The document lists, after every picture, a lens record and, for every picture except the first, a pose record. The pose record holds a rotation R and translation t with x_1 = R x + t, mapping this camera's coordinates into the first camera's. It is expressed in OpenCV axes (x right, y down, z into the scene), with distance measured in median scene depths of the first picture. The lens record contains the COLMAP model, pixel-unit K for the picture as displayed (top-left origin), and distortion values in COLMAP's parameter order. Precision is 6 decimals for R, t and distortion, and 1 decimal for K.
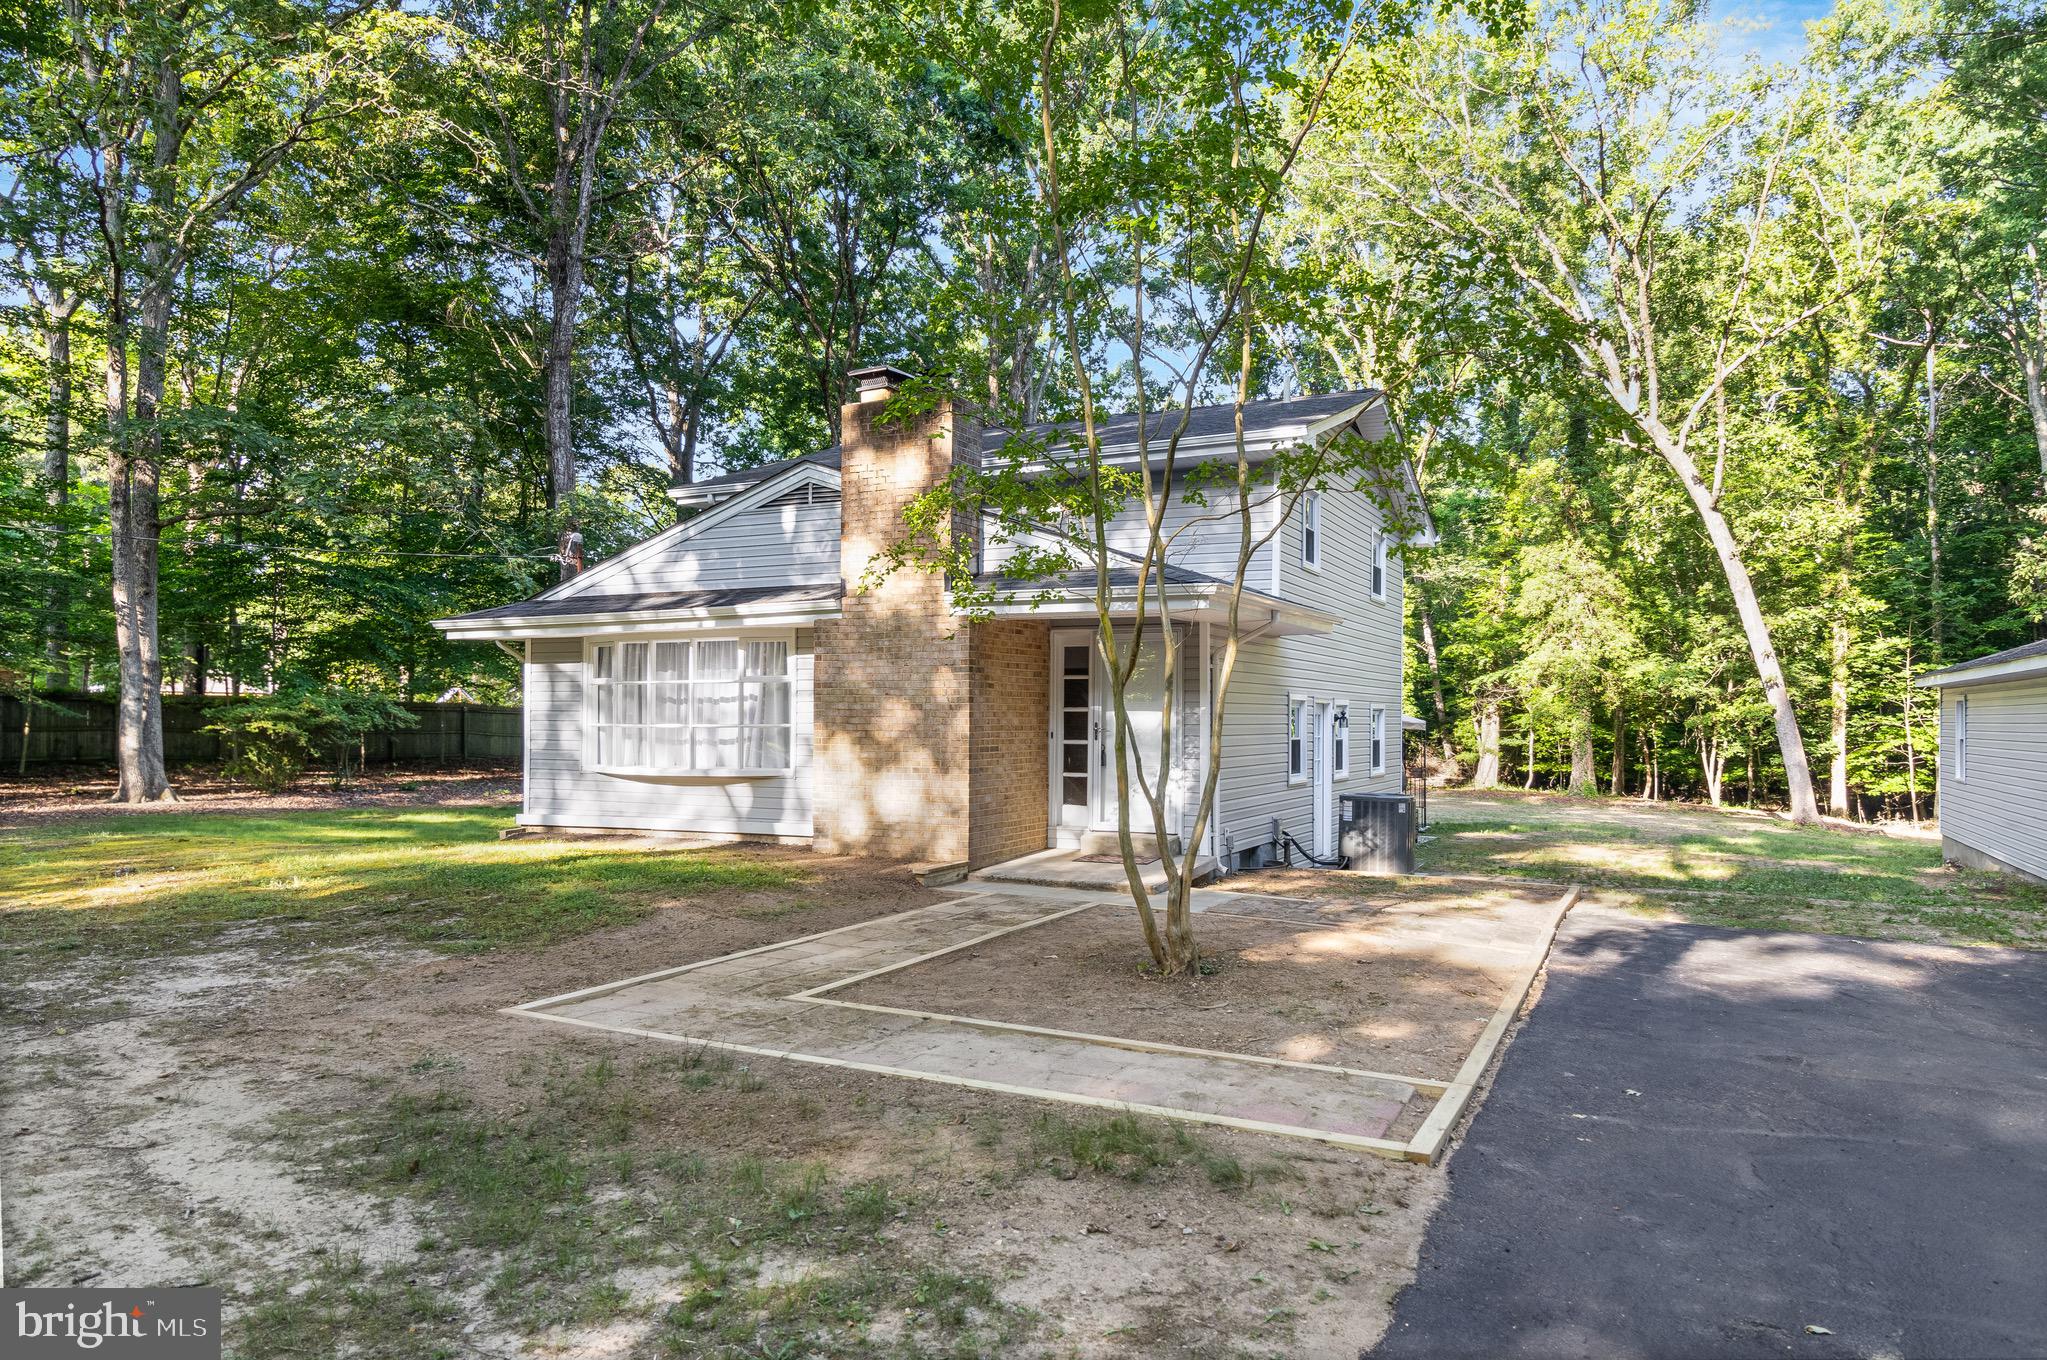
lens RADIAL K [[1262.9, 0, 1024.6], [0, 1262.9, 663.3], [0, 0, 1]] dist [0.005024, 0.000292]
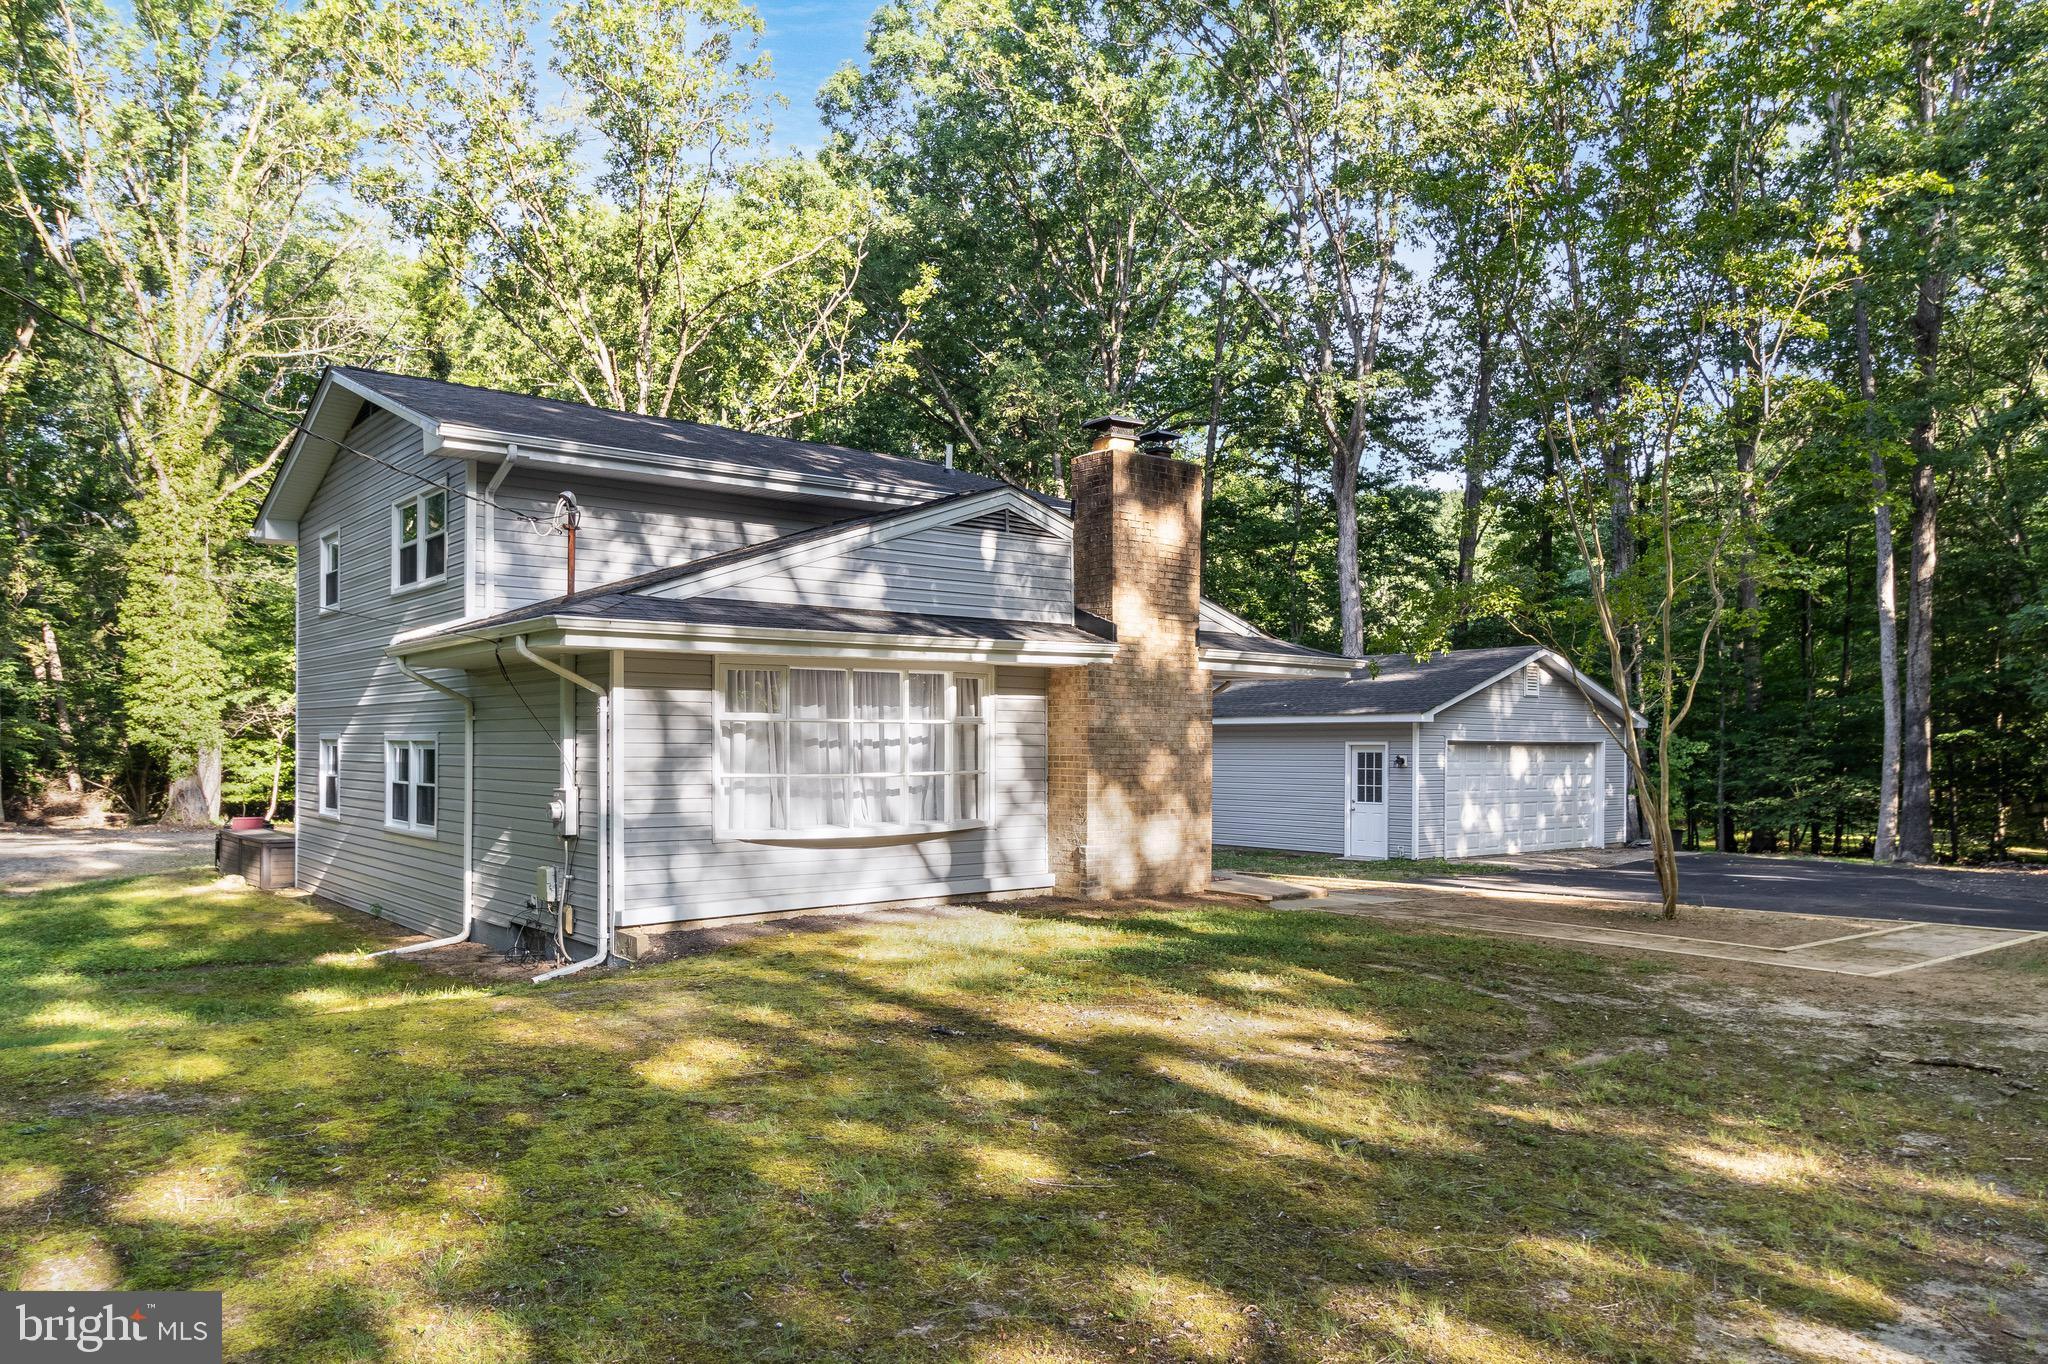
lens RADIAL K [[1263.5, 0, 1025.1], [0, 1263.5, 665.3], [0, 0, 1]] dist [0.005024, 0.000292]
pose [[0.472844, 0.052700, 0.879569, -0.894848], [-0.038954, 0.998484, -0.038884, 0.005681], [-0.880285, -0.015877, 0.474180, 0.506427]]
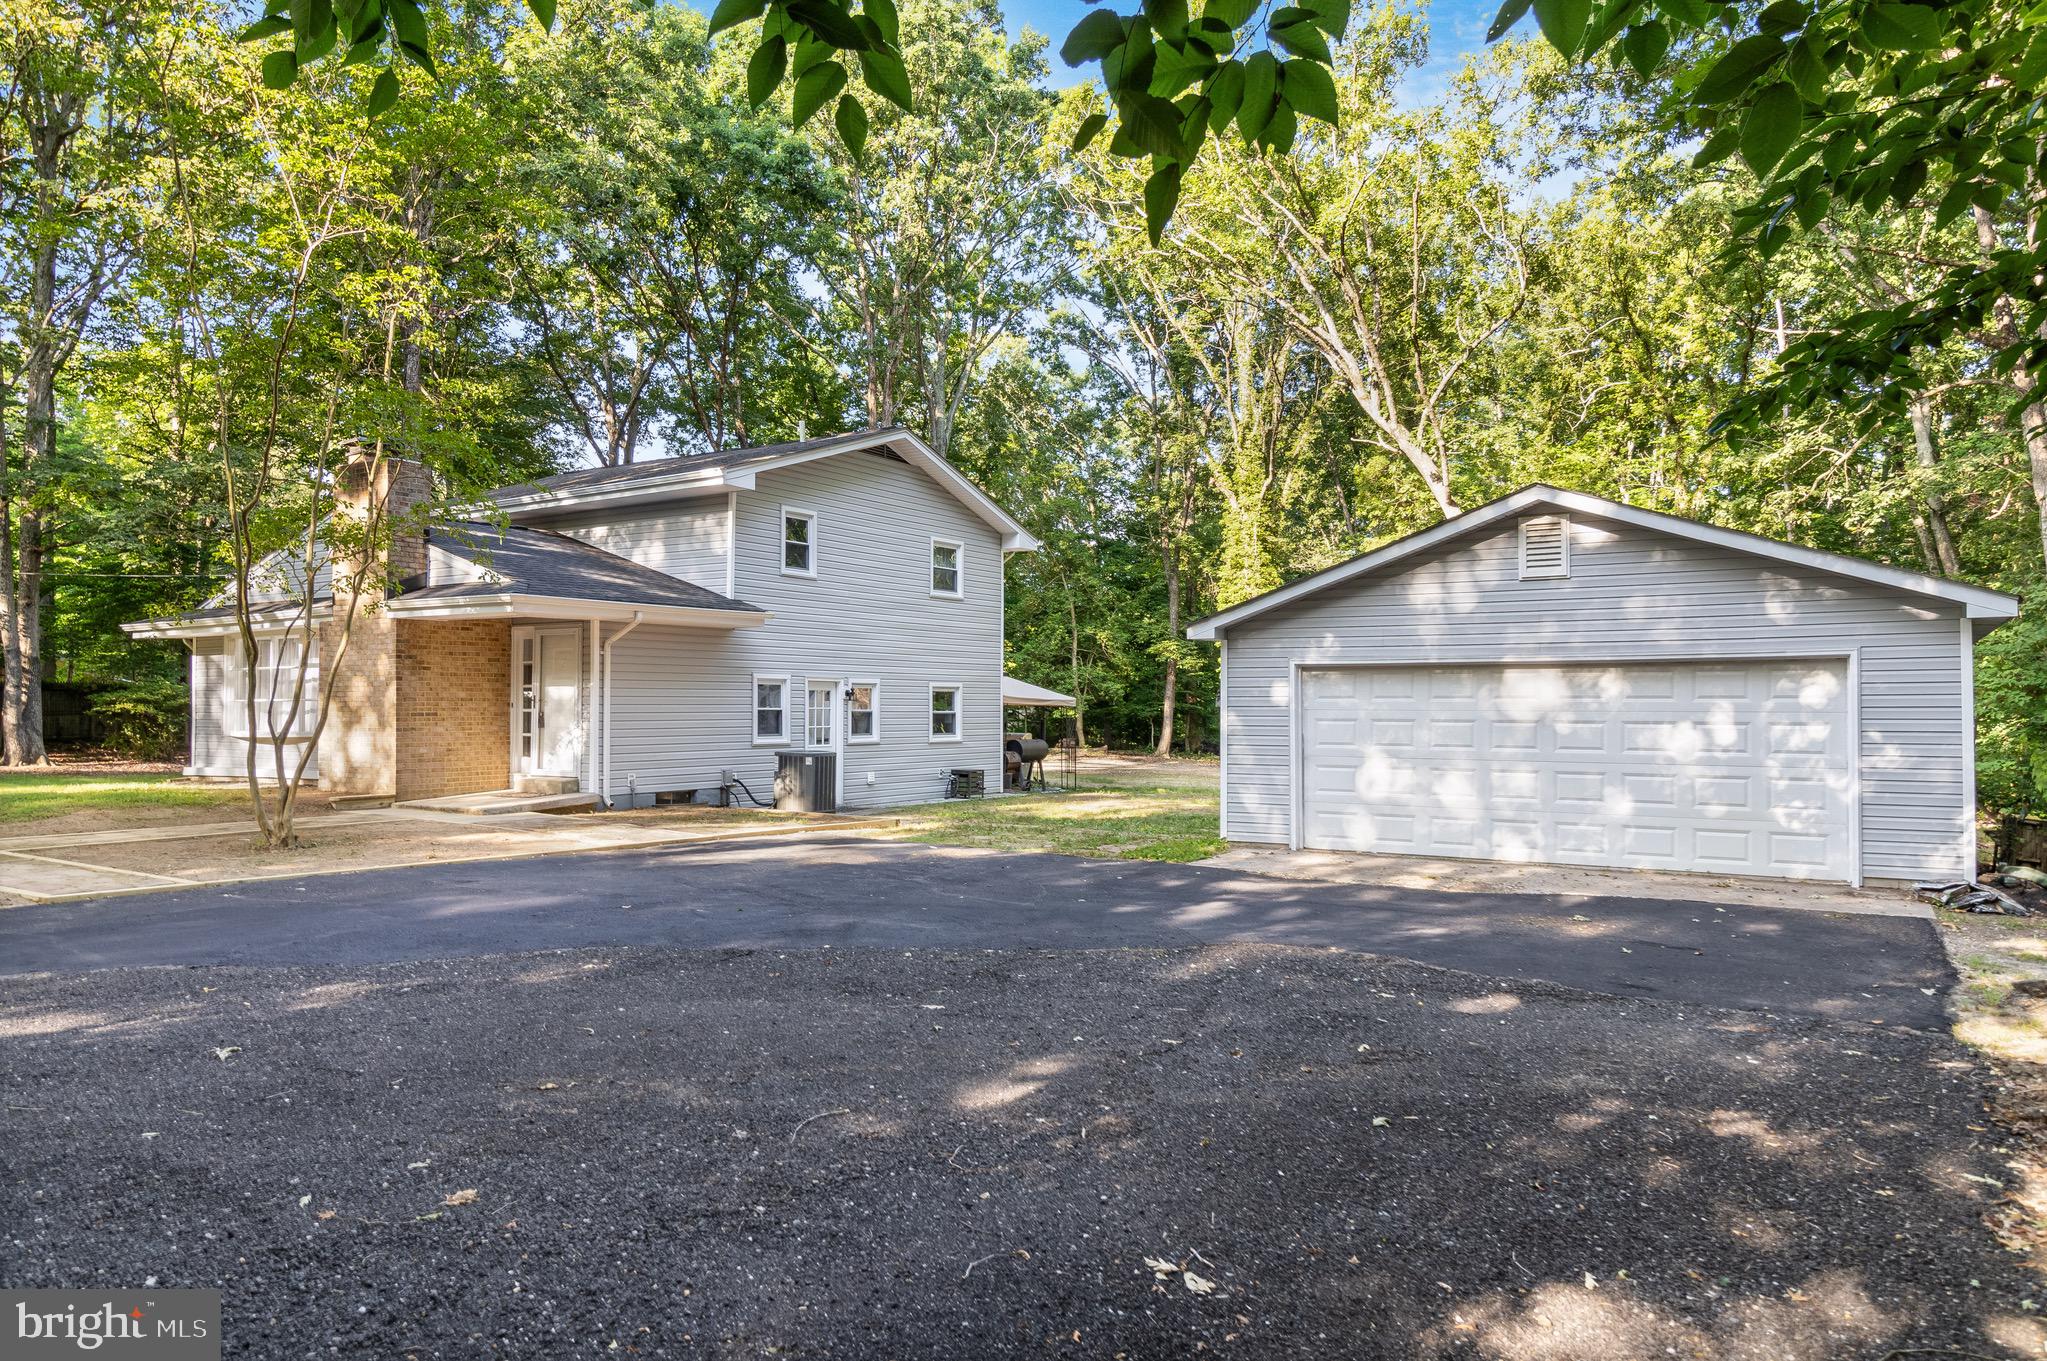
lens RADIAL K [[1262.9, 0, 1024.6], [0, 1262.9, 663.8], [0, 0, 1]] dist [0.005024, 0.000292]
pose [[0.995258, -0.008916, -0.096856, 0.640837], [0.009692, 0.999925, 0.007540, 0.007958], [0.096782, -0.008443, 0.995270, -0.268193]]
